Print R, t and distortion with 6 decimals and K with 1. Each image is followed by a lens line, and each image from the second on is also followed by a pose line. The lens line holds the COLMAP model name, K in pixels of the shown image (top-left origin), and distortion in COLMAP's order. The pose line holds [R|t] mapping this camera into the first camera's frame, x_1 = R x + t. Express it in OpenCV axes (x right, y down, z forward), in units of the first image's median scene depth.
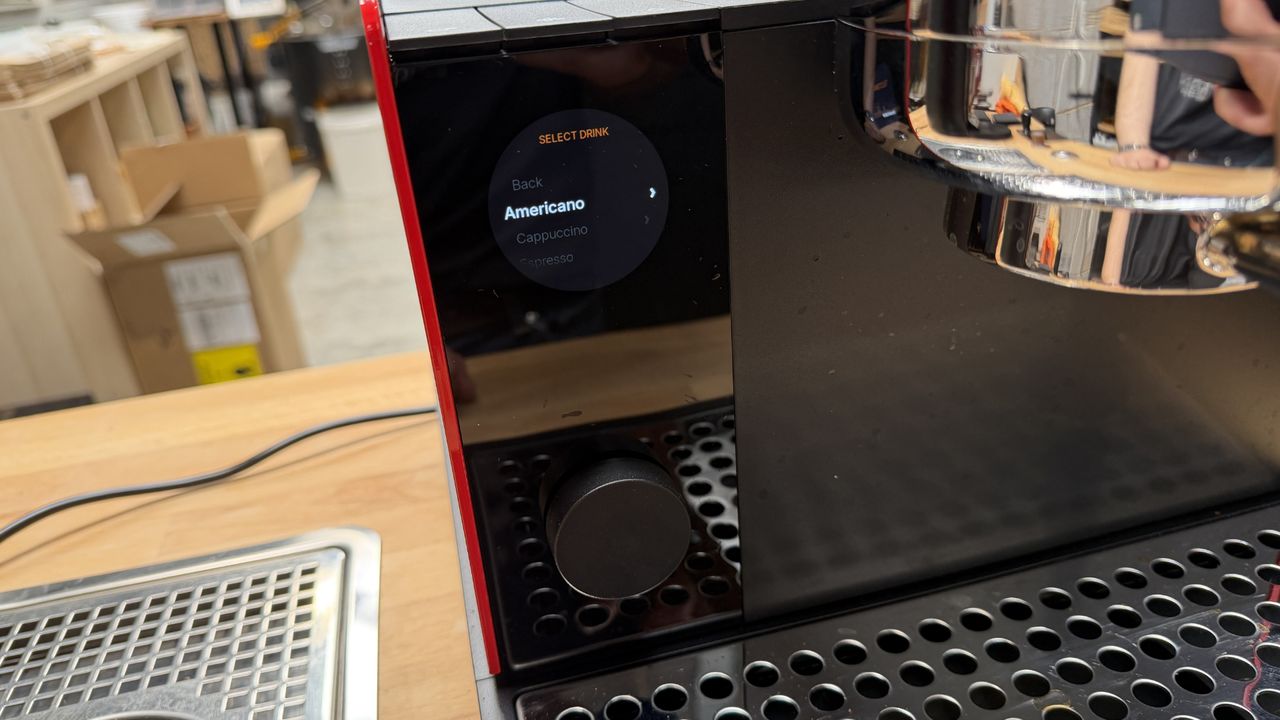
lens RADIAL K [[940.7, 0, 644.8], [0, 940.7, 373.2], [0, 0, 1]] dist [-0.031775, 0.004258]
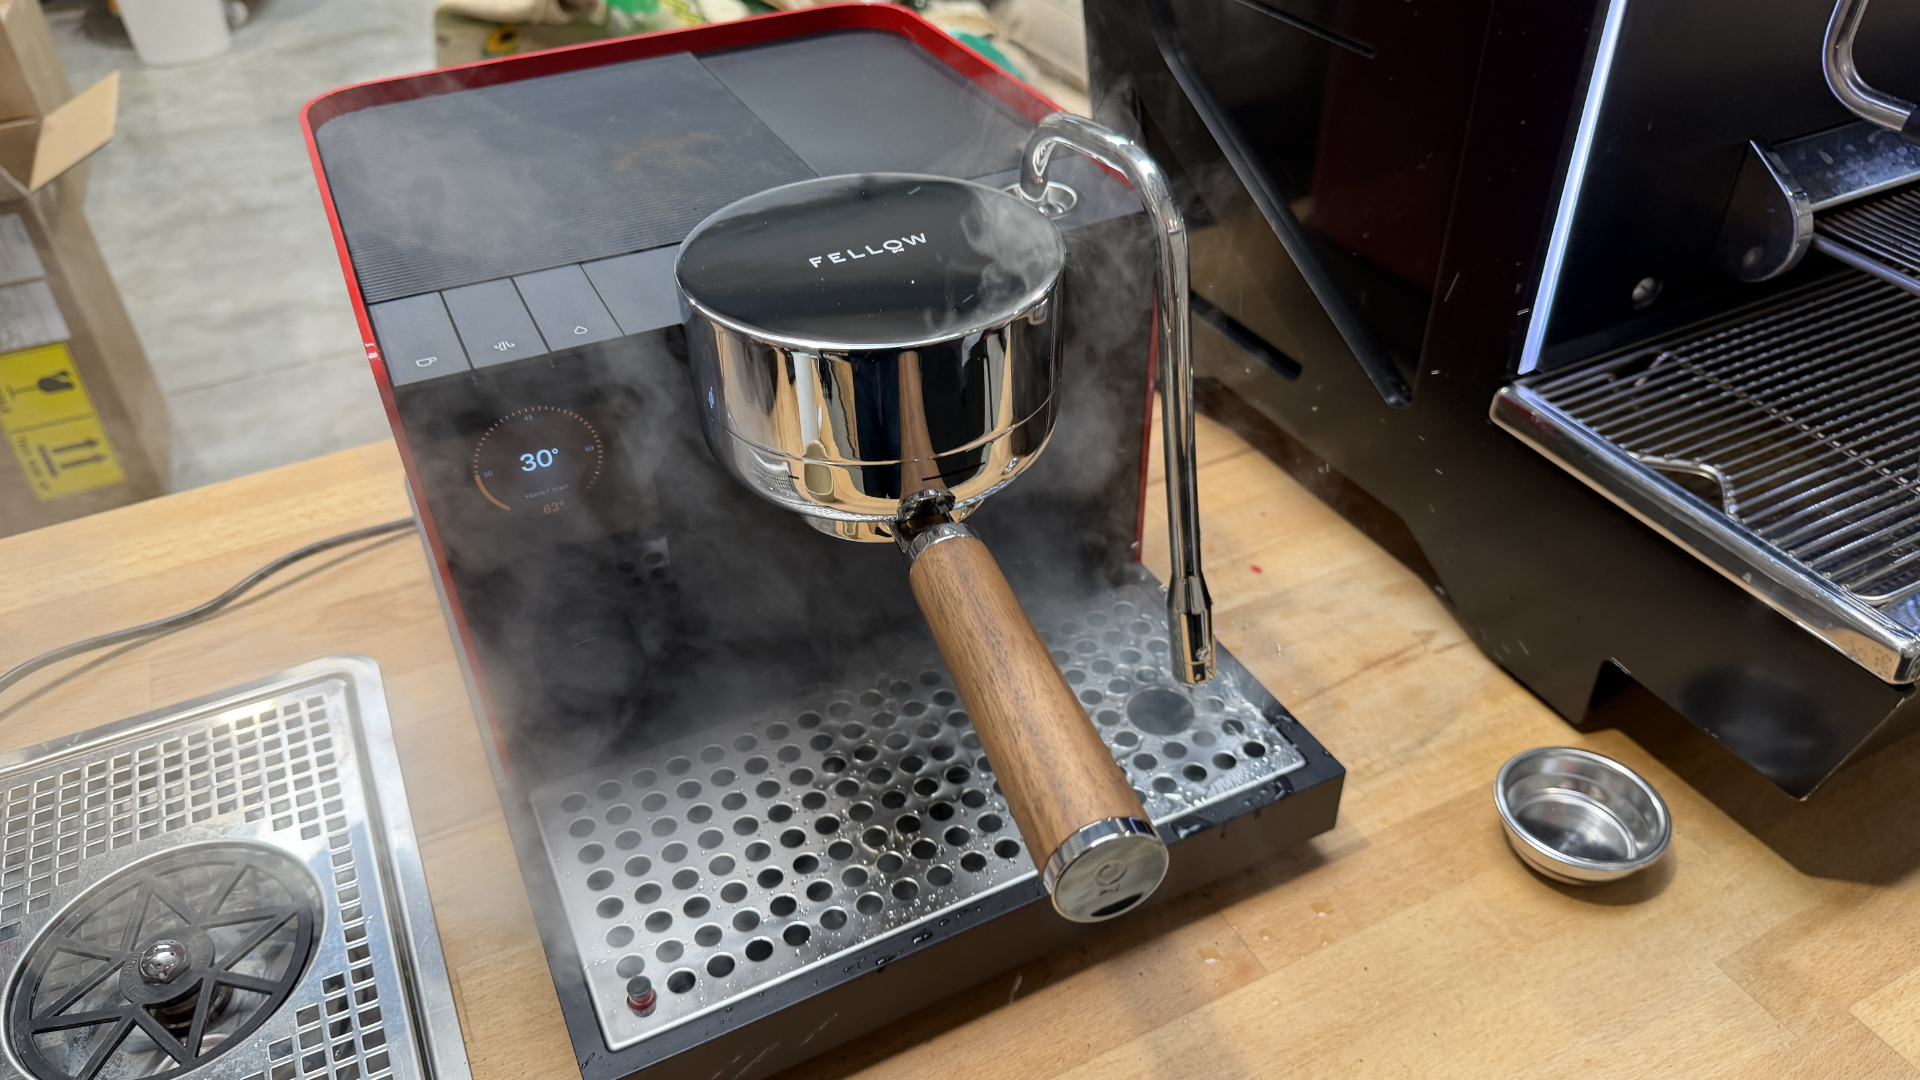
lens RADIAL K [[1411.1, 0, 969.9], [0, 1411.1, 566.7], [0, 0, 1]] dist [-0.031775, 0.004258]
pose [[0.976915, -0.088344, 0.194506, 0.116380], [0.046566, 0.976653, 0.209716, -0.356791], [-0.208492, -0.195817, 0.958221, -0.988155]]
